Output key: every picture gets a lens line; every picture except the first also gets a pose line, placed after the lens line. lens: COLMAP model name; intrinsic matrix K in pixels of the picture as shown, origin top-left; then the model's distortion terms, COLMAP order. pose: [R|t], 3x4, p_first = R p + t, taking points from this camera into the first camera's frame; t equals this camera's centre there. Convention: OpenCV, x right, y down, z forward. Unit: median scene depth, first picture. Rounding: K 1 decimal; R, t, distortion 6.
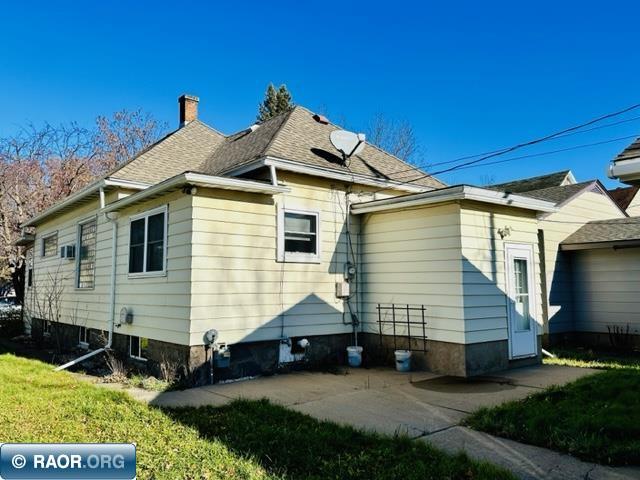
lens RADIAL K [[505.3, 0, 320.4], [0, 505.3, 239.1], [0, 0, 1]] dist [0.006199, 0.001000]
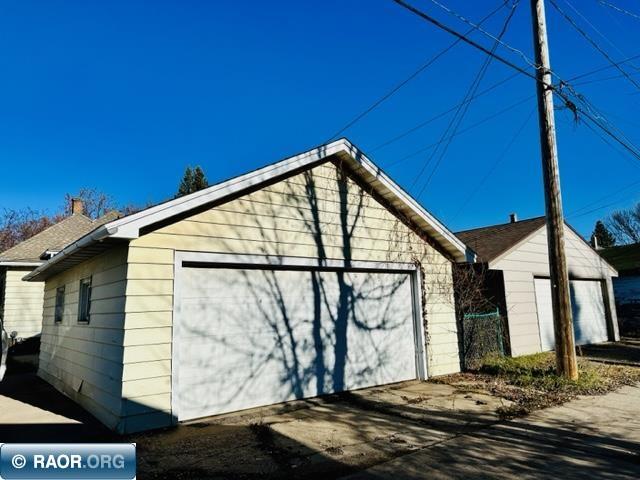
lens RADIAL K [[454.1, 0, 319.5], [0, 454.1, 240.4], [0, 0, 1]] dist [-0.008372, -0.002558]
pose [[0.999339, -0.027096, -0.024218, 1.143546], [0.025624, 0.997920, -0.059148, -0.065720], [0.025770, 0.058488, 0.997955, -0.945498]]
